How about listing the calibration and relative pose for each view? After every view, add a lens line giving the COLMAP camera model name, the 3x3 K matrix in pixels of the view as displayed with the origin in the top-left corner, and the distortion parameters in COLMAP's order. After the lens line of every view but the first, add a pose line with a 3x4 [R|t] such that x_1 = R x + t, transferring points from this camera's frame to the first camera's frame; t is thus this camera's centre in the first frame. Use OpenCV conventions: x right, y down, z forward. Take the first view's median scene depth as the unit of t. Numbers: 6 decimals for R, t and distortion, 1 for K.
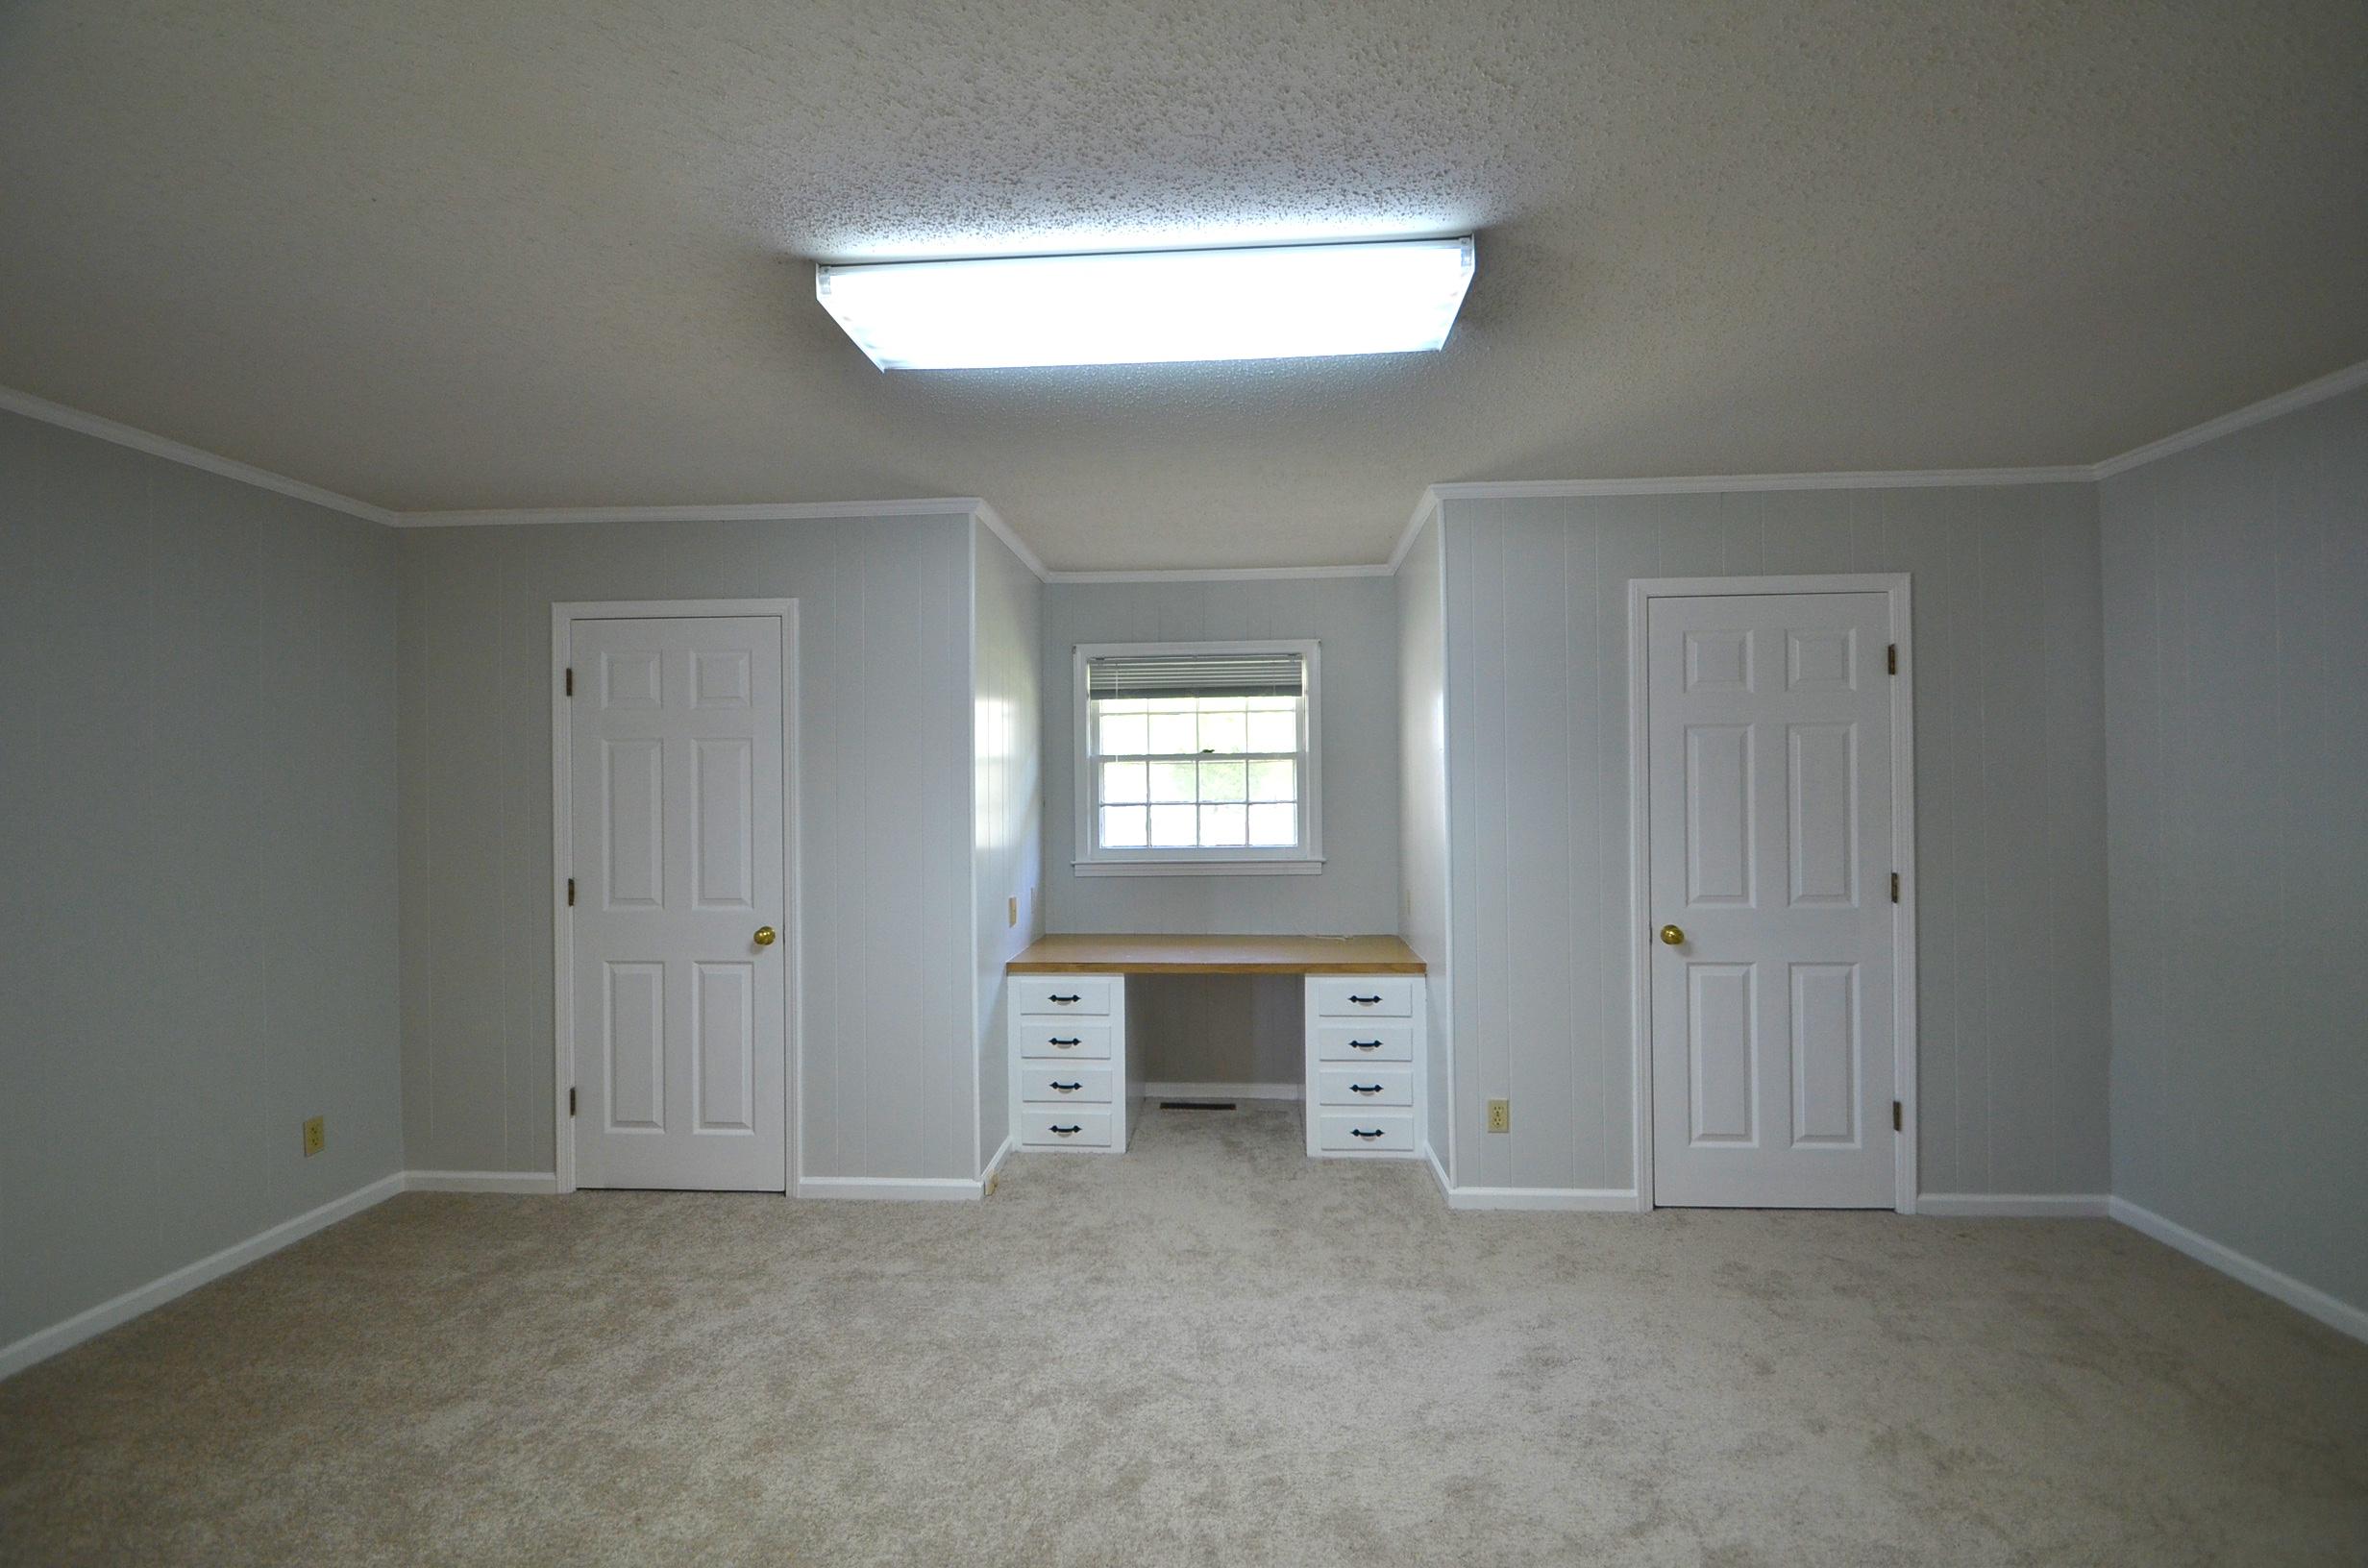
lens RADIAL K [[1032.5, 0, 1184.7], [0, 1032.5, 792.1], [0, 0, 1]] dist [0.006196, -0.010681]
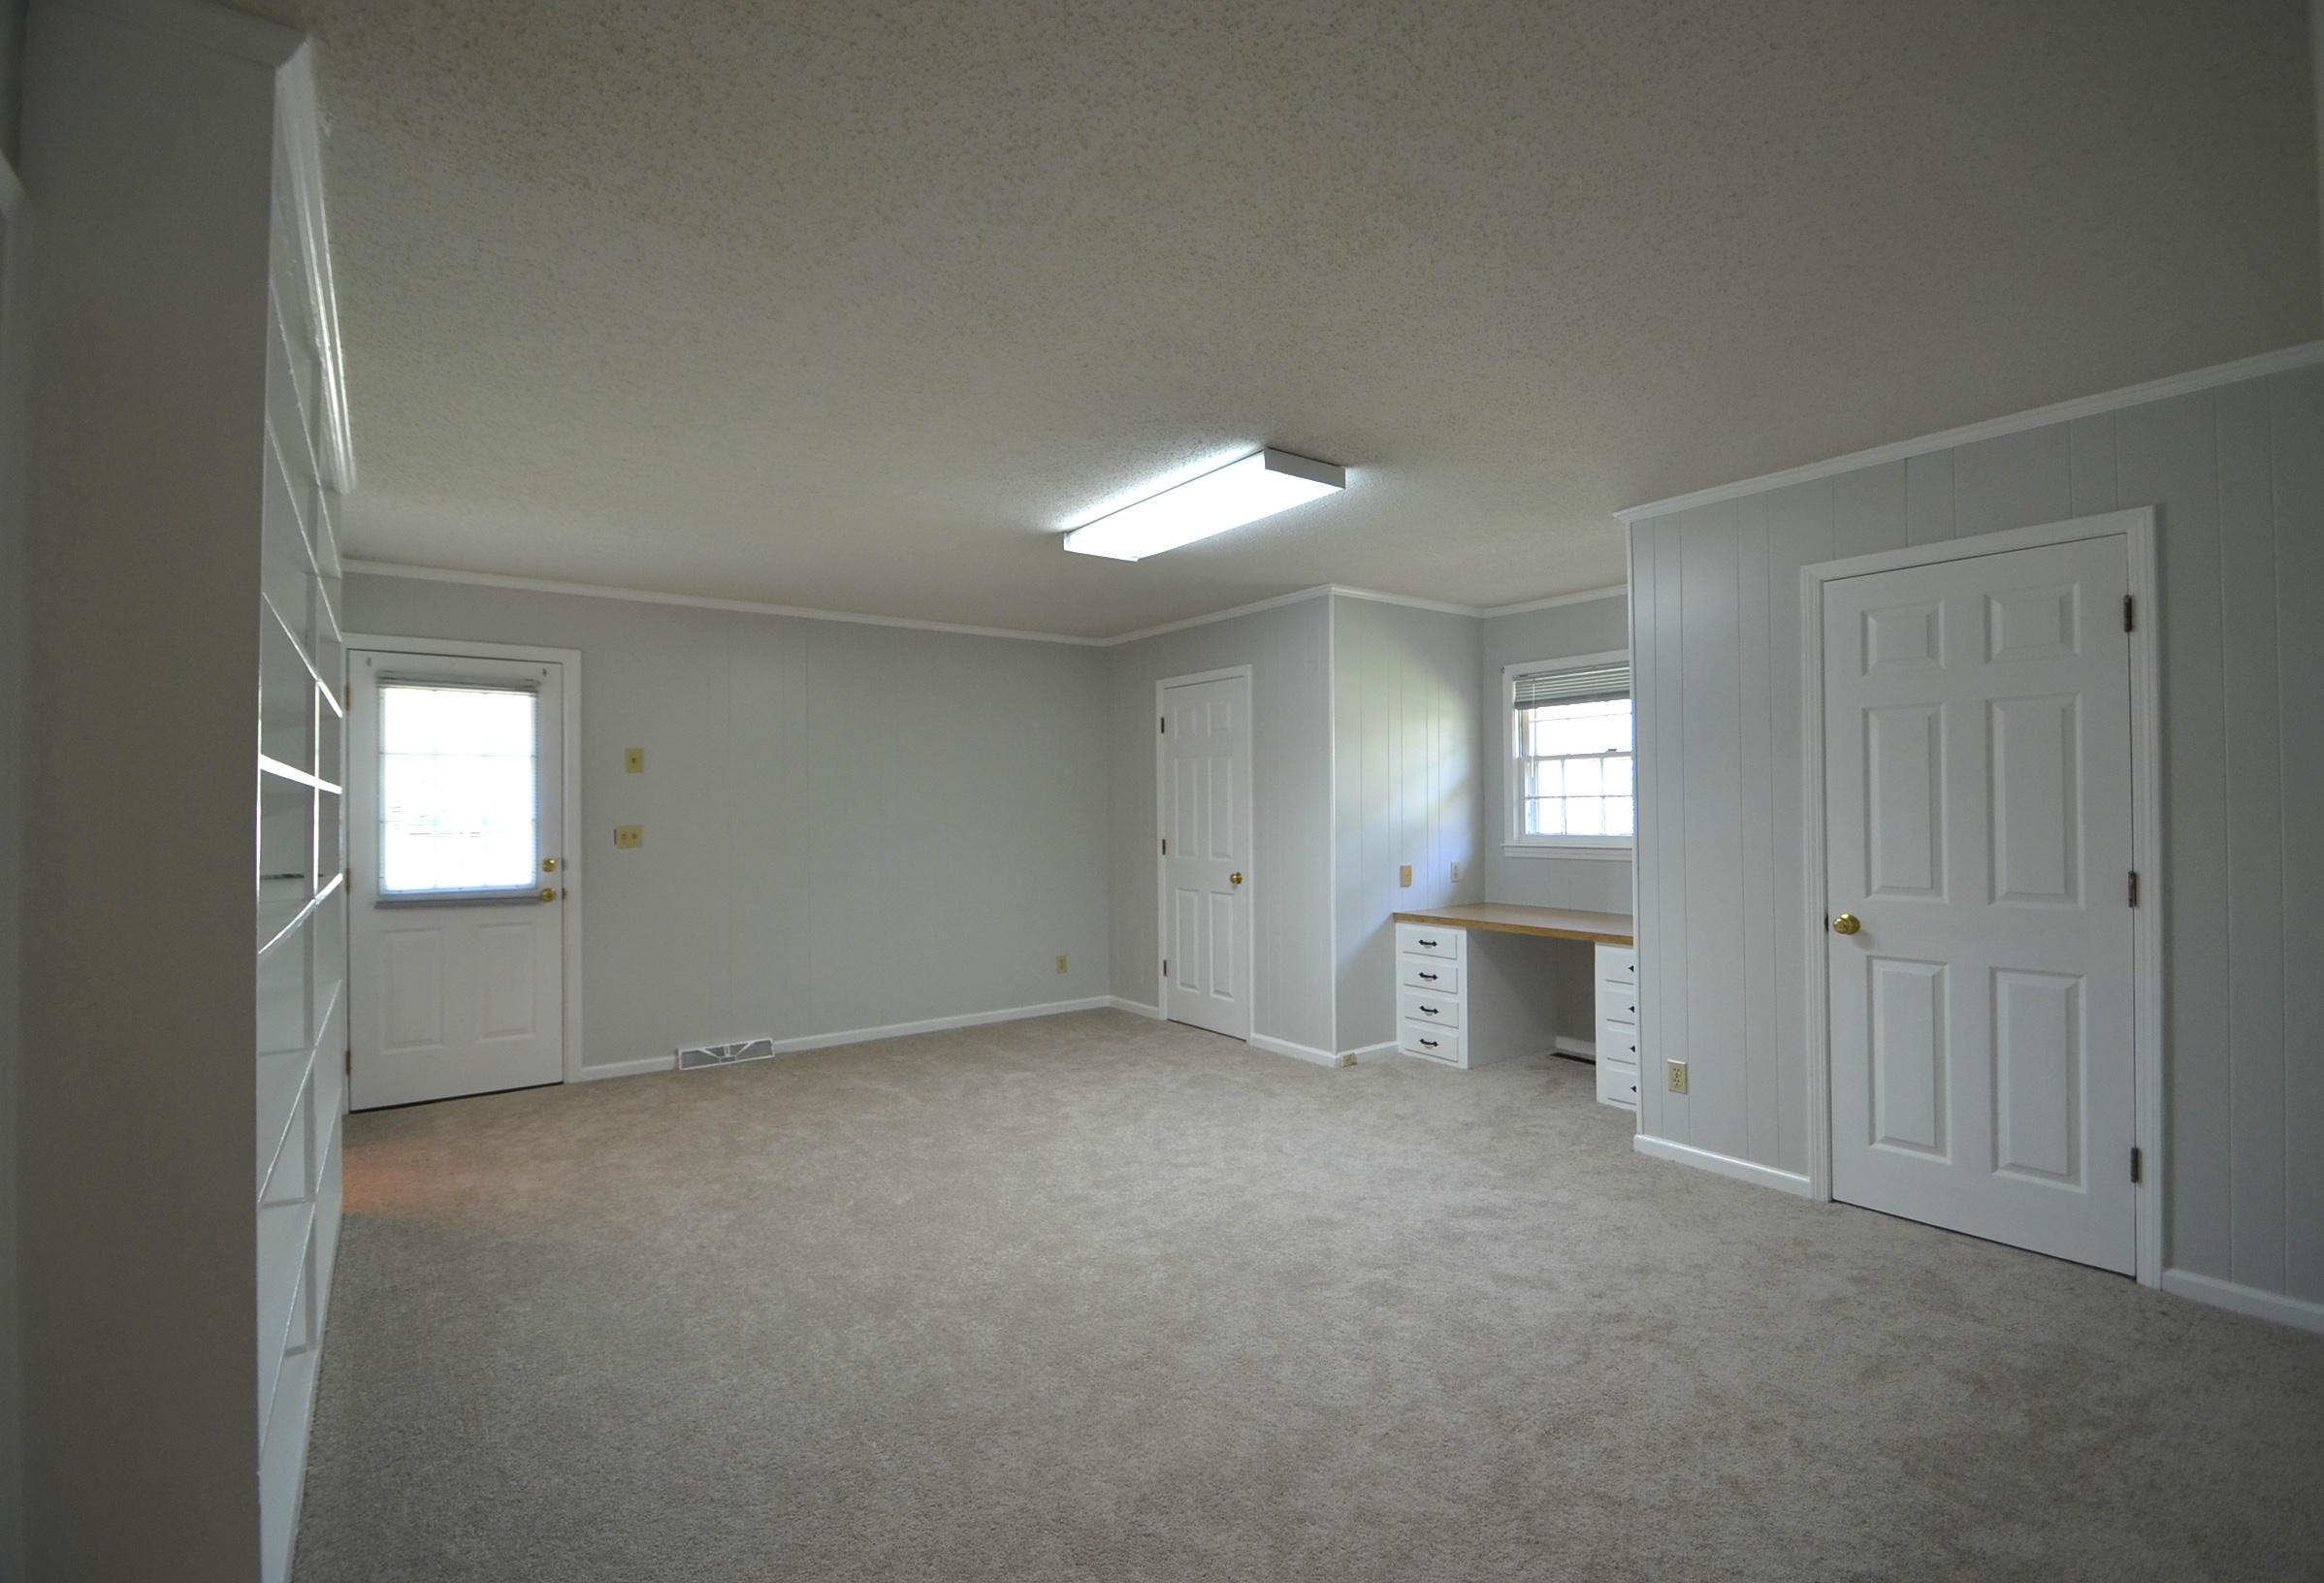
lens RADIAL K [[971.4, 0, 1142.3], [0, 971.4, 797.4], [0, 0, 1]] dist [0.000692, -0.006143]
pose [[0.650665, -0.001485, -0.759364, 0.728155], [0.002383, 0.999997, 0.000087, 0.016390], [0.759361, -0.001866, 0.650666, -0.099573]]
